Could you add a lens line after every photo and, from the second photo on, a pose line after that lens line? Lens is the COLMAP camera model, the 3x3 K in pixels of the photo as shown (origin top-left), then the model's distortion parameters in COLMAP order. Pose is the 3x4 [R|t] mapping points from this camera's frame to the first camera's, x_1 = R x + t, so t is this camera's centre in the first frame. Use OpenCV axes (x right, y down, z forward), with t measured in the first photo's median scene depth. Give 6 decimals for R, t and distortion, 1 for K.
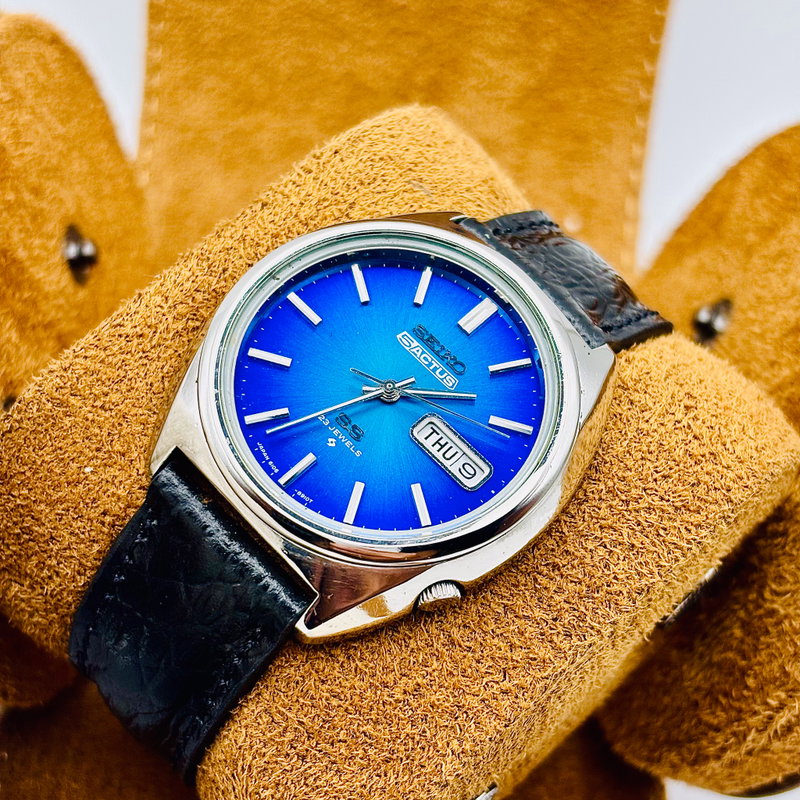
lens RADIAL K [[1648.3, 0, 398.4], [0, 1648.3, 416.4], [0, 0, 1]] dist [0.236953, 0.214707]
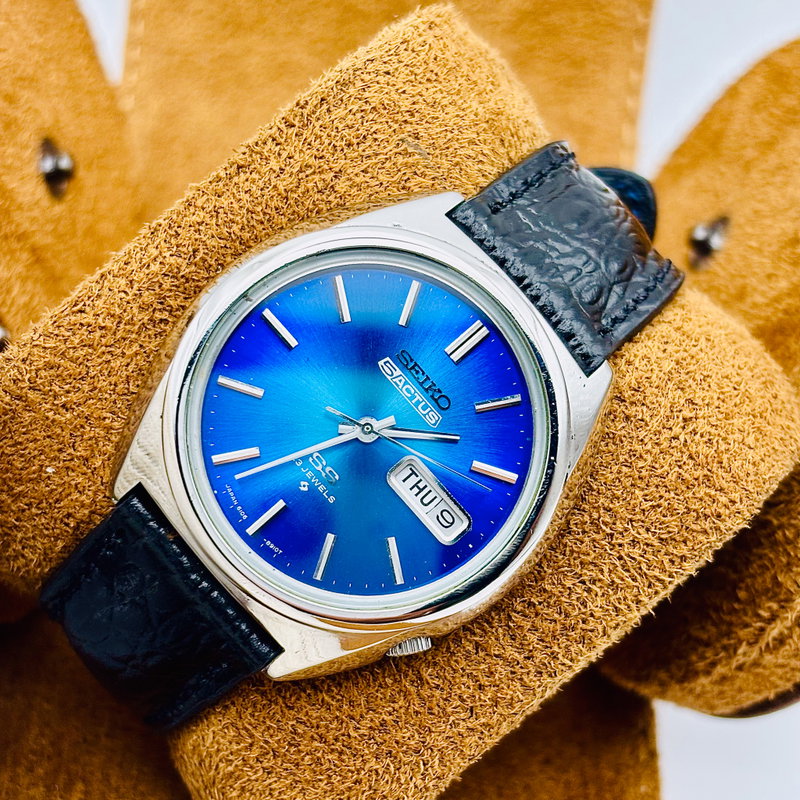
lens RADIAL K [[1648.3, 0, 398.4], [0, 1648.3, 416.4], [0, 0, 1]] dist [0.236953, 0.214707]
pose [[0.998968, 0.045402, -0.001451, 0.012714], [-0.042020, 0.935757, 0.350133, -0.339376], [0.017254, -0.349710, 0.936699, 0.119578]]
